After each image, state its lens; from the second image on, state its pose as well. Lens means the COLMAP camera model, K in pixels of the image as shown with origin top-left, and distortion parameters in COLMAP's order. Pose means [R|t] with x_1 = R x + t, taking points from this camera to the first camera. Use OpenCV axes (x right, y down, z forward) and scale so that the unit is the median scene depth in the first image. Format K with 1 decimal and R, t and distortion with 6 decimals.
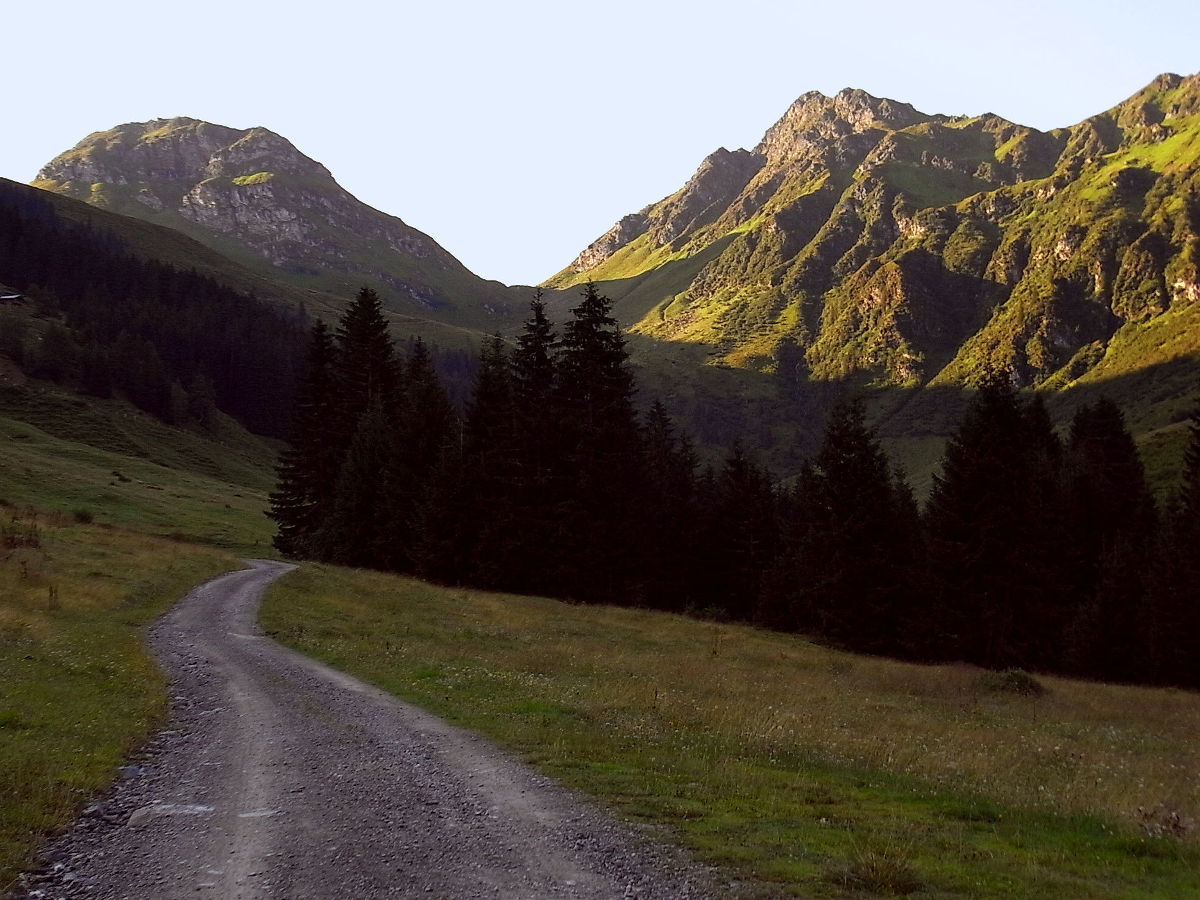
lens RADIAL K [[1961.7, 0, 600.0], [0, 1961.7, 450.0], [0, 0, 1]] dist [0.029514, 0.046359]
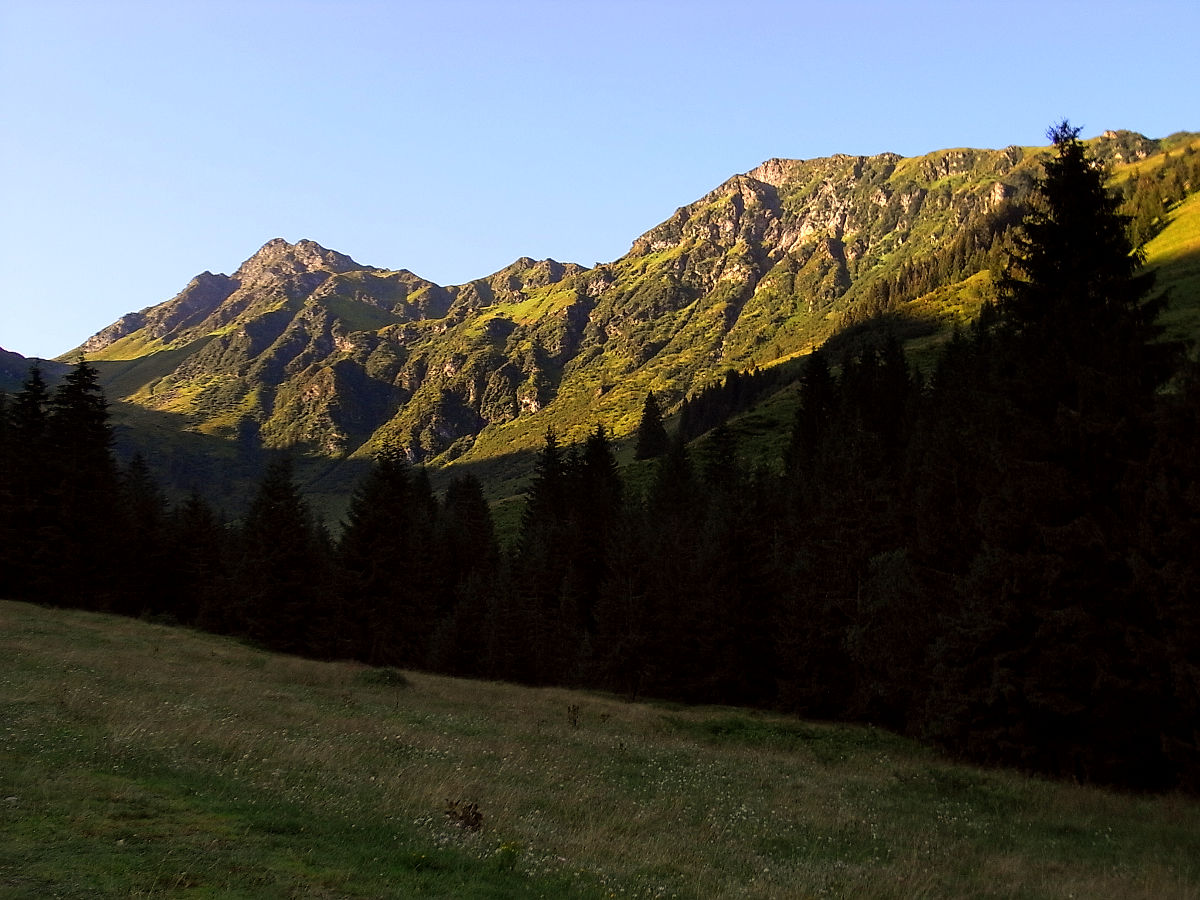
lens RADIAL K [[1237.4, 0, 599.6], [0, 1237.4, 469.0], [0, 0, 1]] dist [-0.083126, 0.208798]
pose [[0.941620, 0.066839, 0.329977, 0.046359], [-0.055504, 0.997503, -0.043666, 0.003591], [-0.332072, 0.022801, 0.942978, 0.116811]]
